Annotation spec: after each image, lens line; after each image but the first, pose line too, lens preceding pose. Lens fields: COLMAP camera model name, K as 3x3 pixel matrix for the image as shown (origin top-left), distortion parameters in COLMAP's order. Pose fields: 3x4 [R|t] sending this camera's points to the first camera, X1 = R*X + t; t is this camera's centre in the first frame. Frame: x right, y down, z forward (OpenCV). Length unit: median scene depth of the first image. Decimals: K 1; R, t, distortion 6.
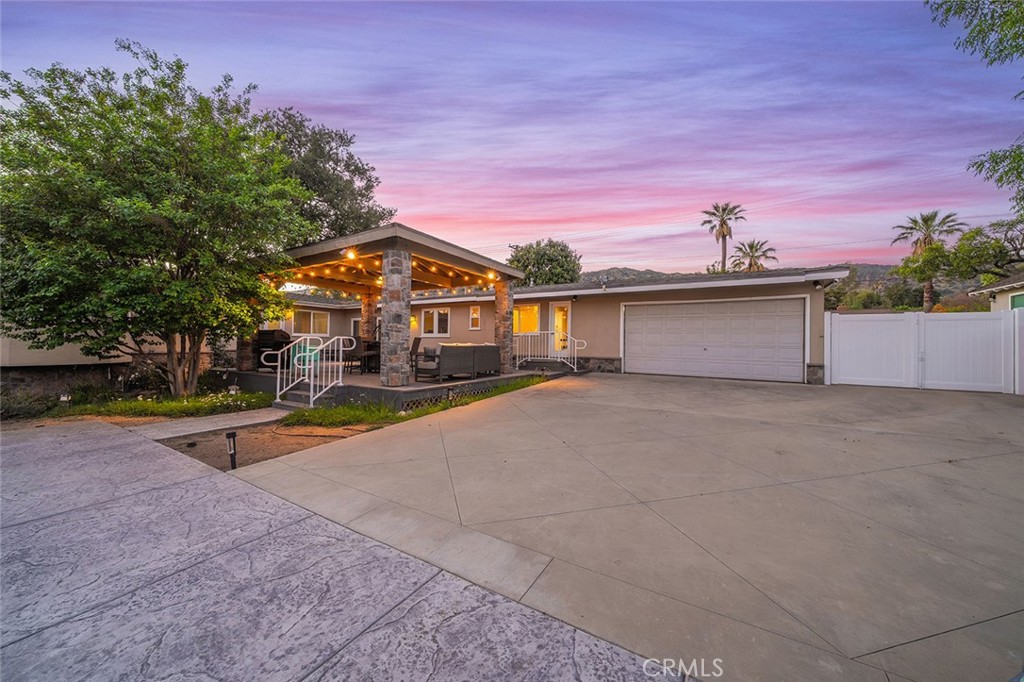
lens RADIAL K [[367.3, 0, 506.9], [0, 367.3, 340.7], [0, 0, 1]] dist [-0.001535, -0.000168]
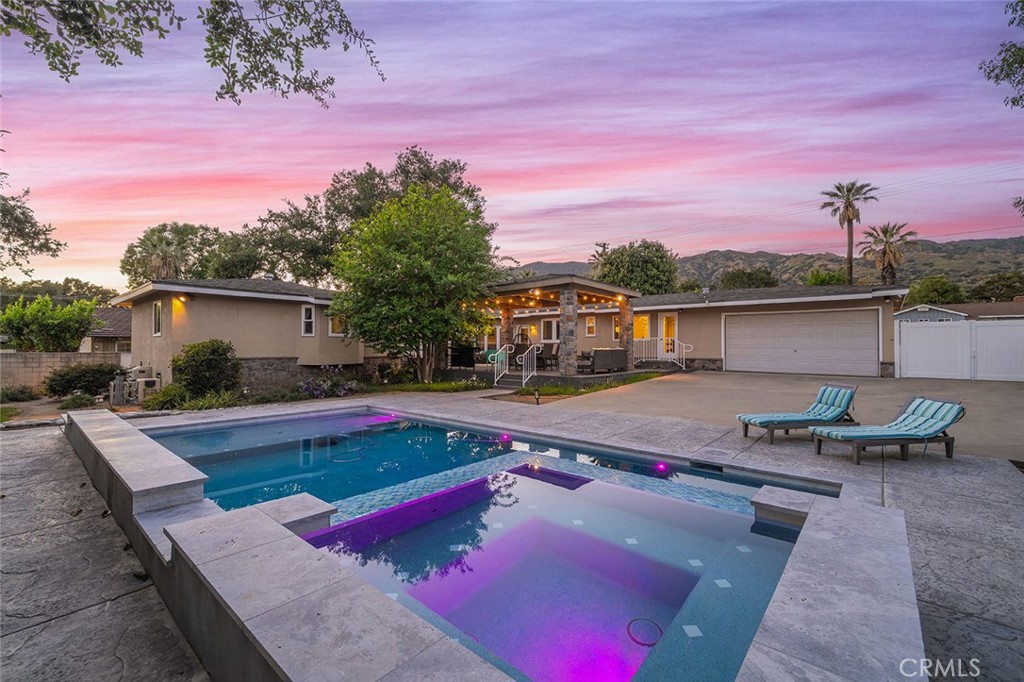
lens RADIAL K [[432.9, 0, 508.6], [0, 432.9, 340.8], [0, 0, 1]] dist [0.002775, -0.000705]
pose [[0.986938, -0.012718, -0.160597, -0.141713], [0.011439, 0.999895, -0.008886, -0.007119], [0.160693, 0.006933, 0.986980, -0.480084]]
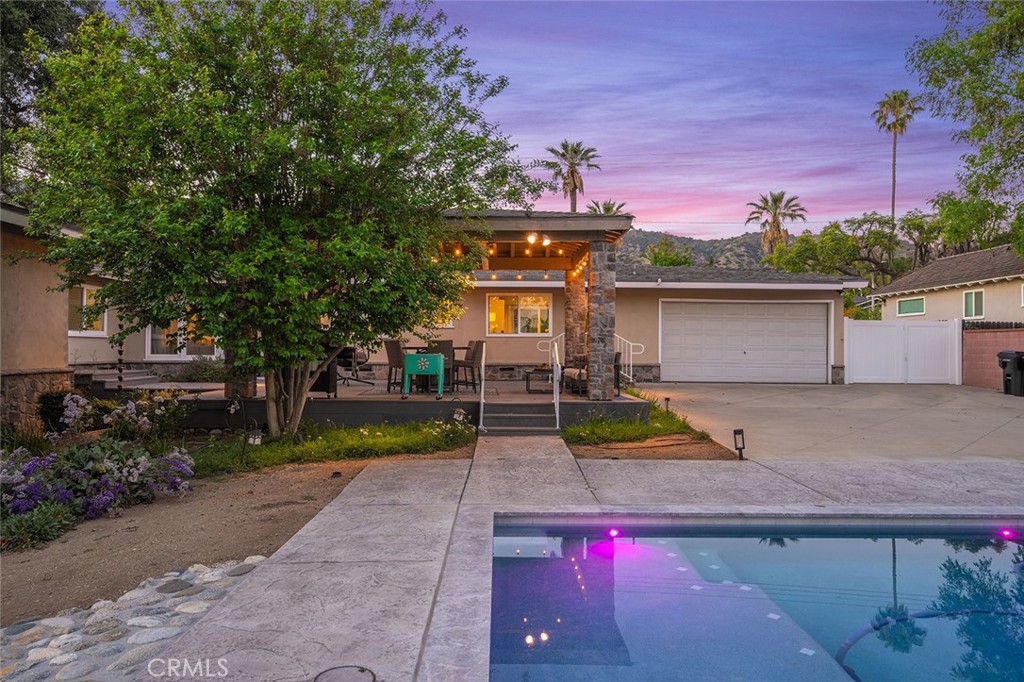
lens RADIAL K [[684.0, 0, 510.7], [0, 684.0, 342.8], [0, 0, 1]] dist [-0.000611, 0.000548]
pose [[0.847786, -0.004753, 0.530317, -0.730997], [0.000761, 0.999970, 0.007746, -0.013335], [-0.530338, -0.006164, 0.847764, -0.131243]]
